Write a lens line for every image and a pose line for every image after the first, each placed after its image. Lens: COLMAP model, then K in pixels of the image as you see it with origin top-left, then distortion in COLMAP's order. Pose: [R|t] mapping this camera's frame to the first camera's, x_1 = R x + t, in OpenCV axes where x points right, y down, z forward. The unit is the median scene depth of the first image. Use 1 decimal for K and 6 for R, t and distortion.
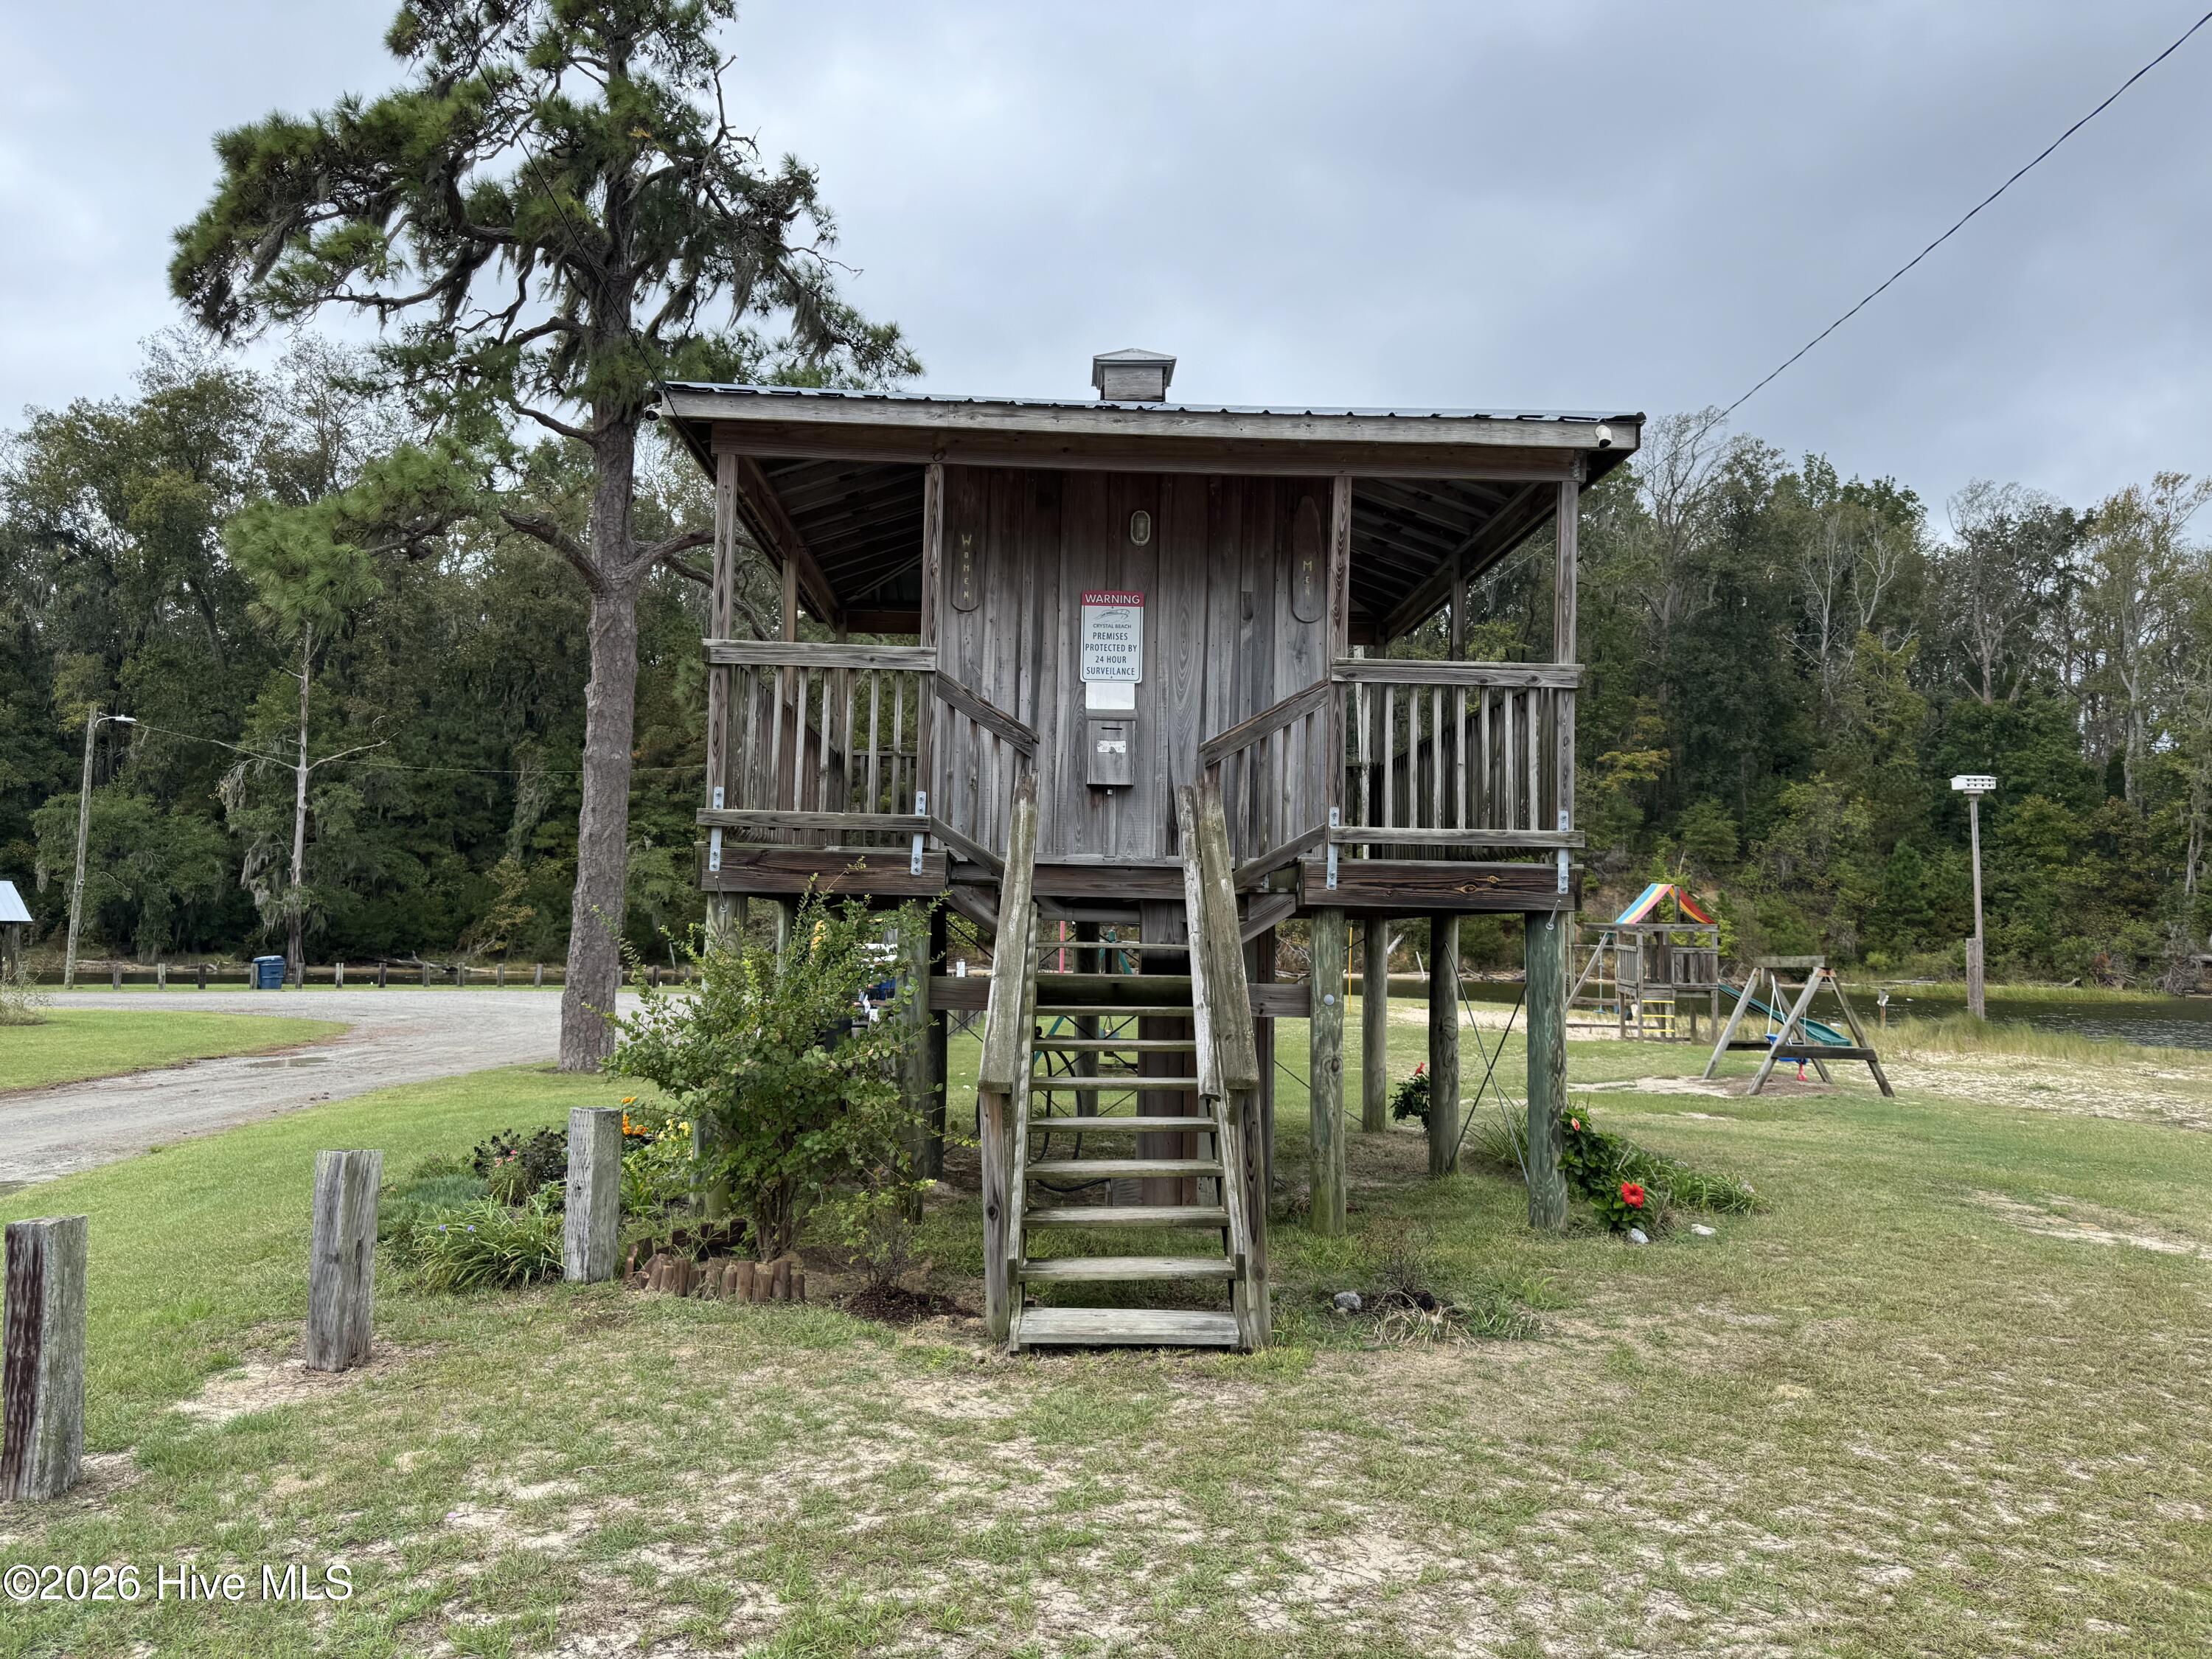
lens RADIAL K [[1557.4, 0, 1106.0], [0, 1557.4, 829.5], [0, 0, 1]] dist [-0.004780, -0.002196]
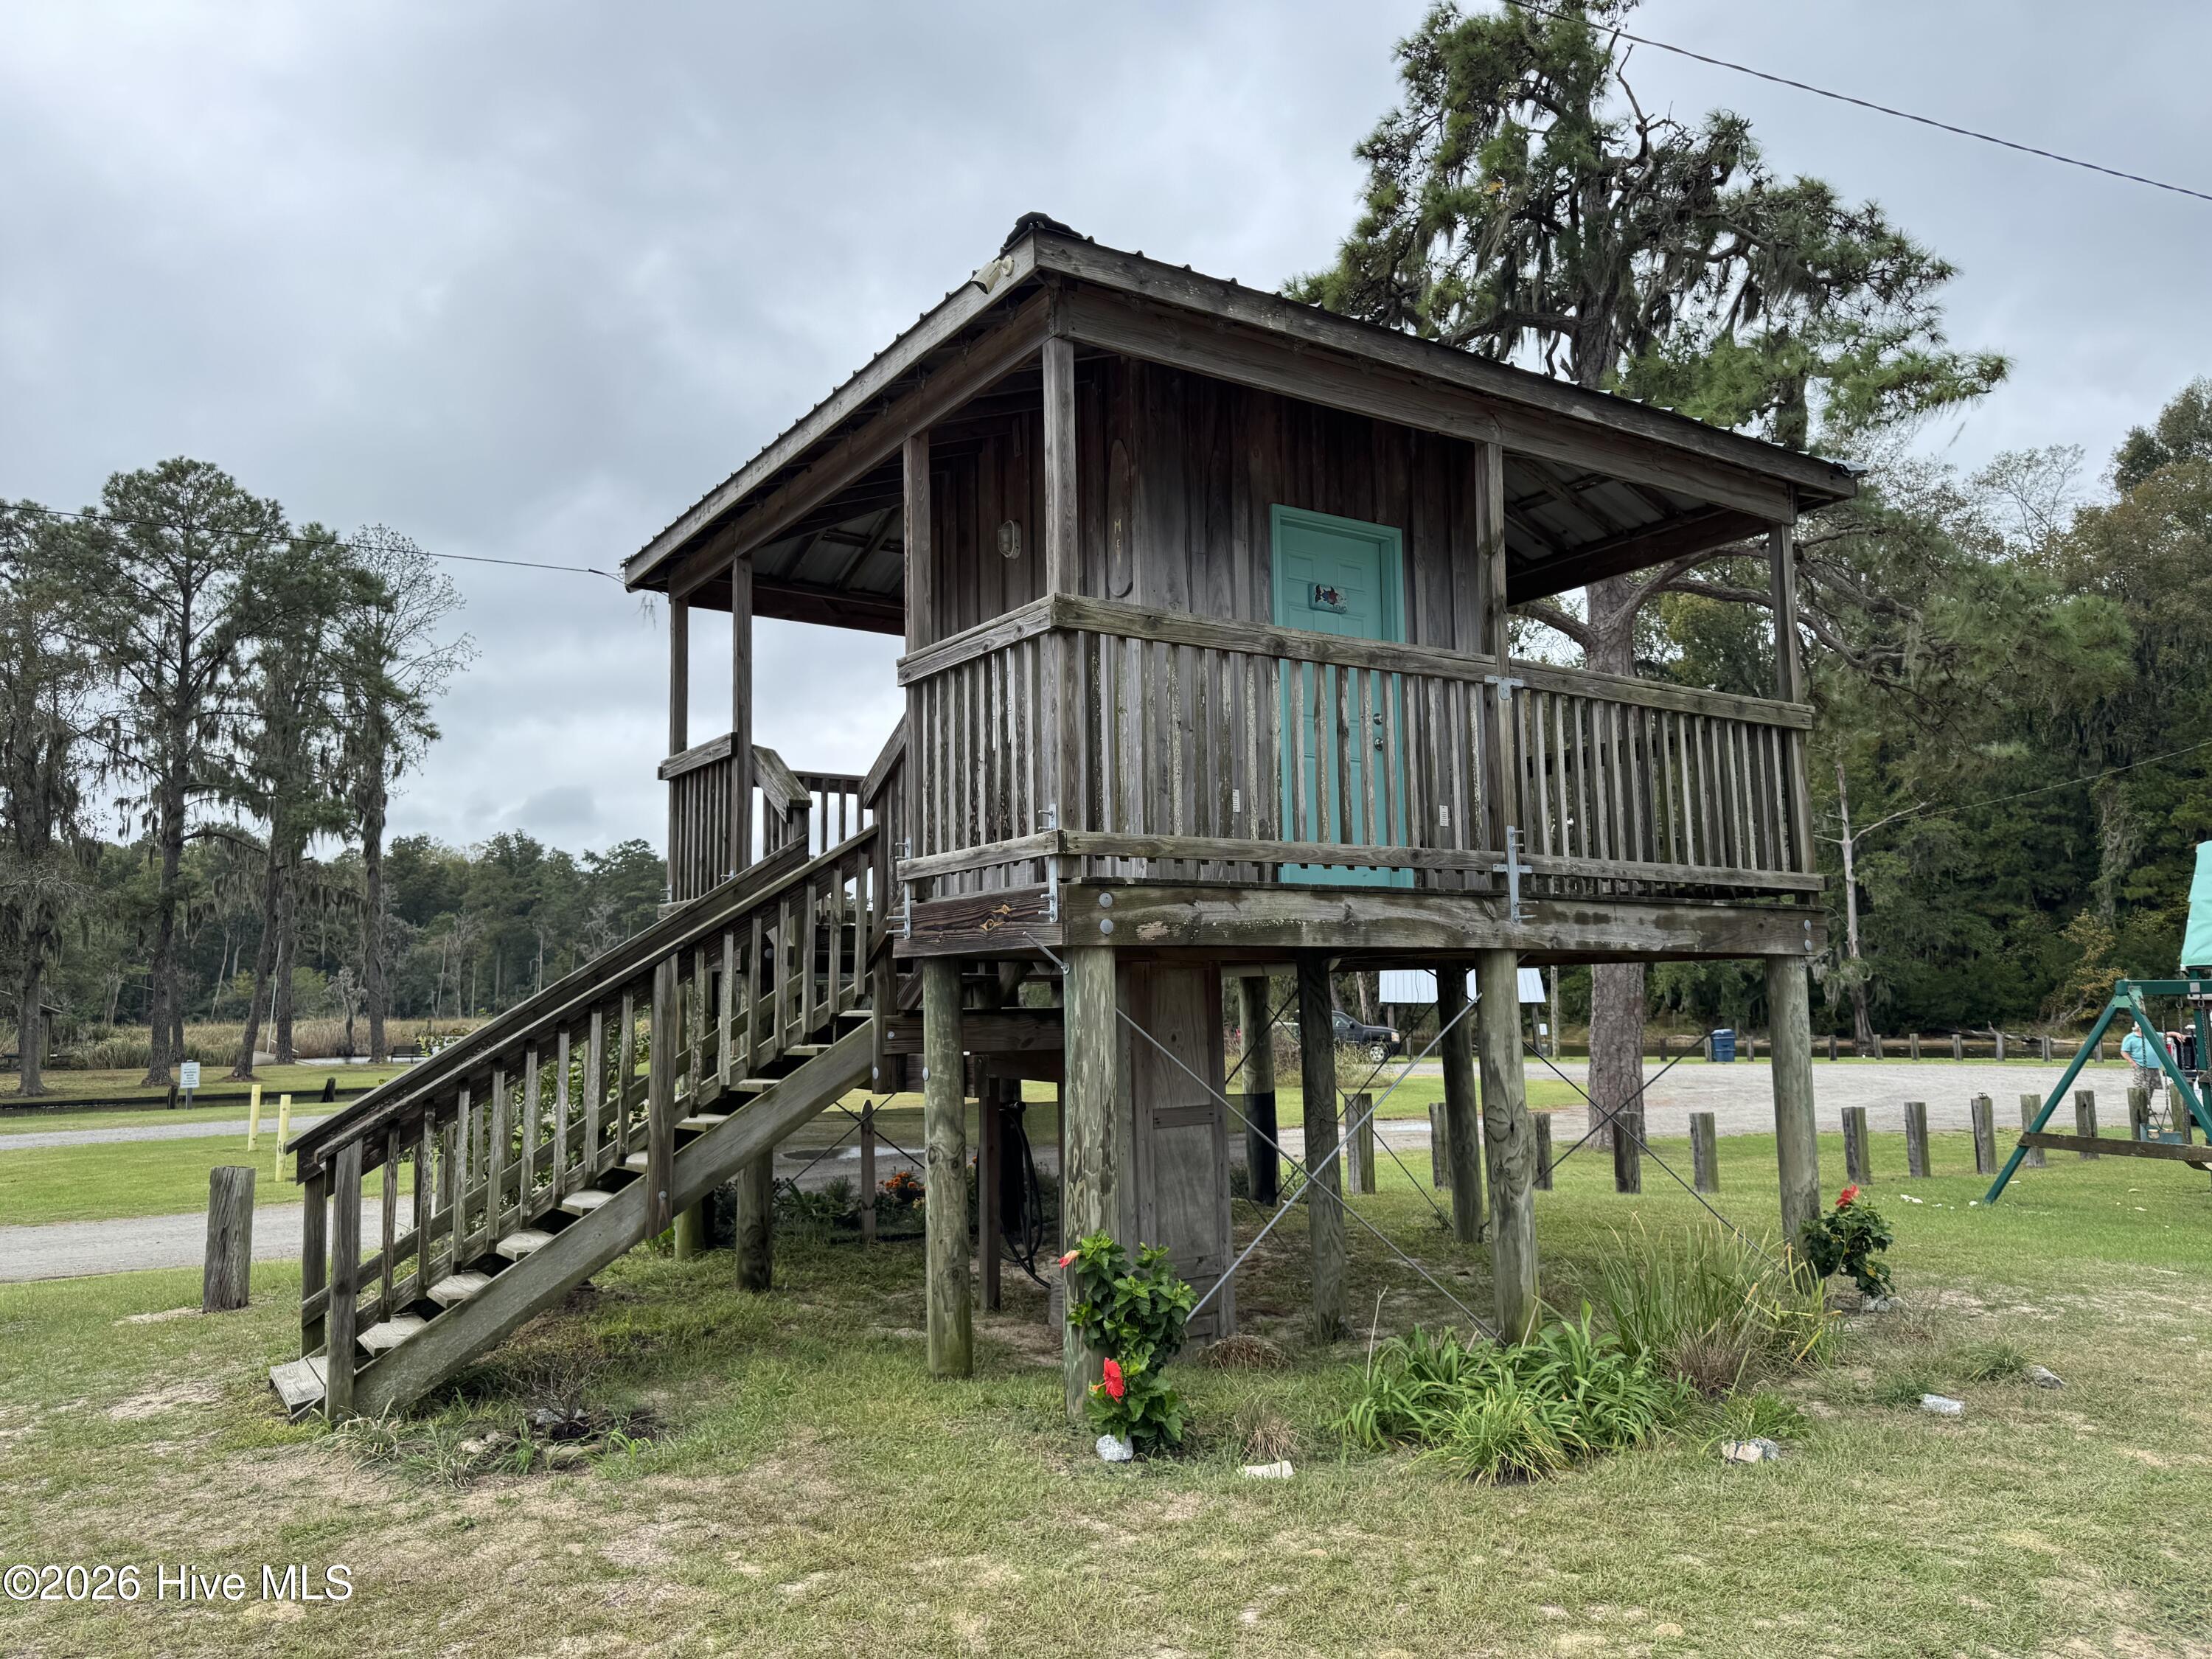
lens RADIAL K [[1557.4, 0, 1106.0], [0, 1557.4, 829.5], [0, 0, 1]] dist [-0.004780, -0.002196]
pose [[0.496471, -0.123620, -0.859206, 0.105322], [0.083484, 0.992019, -0.094489, 0.007912], [0.864030, -0.024819, 0.502829, 0.078719]]
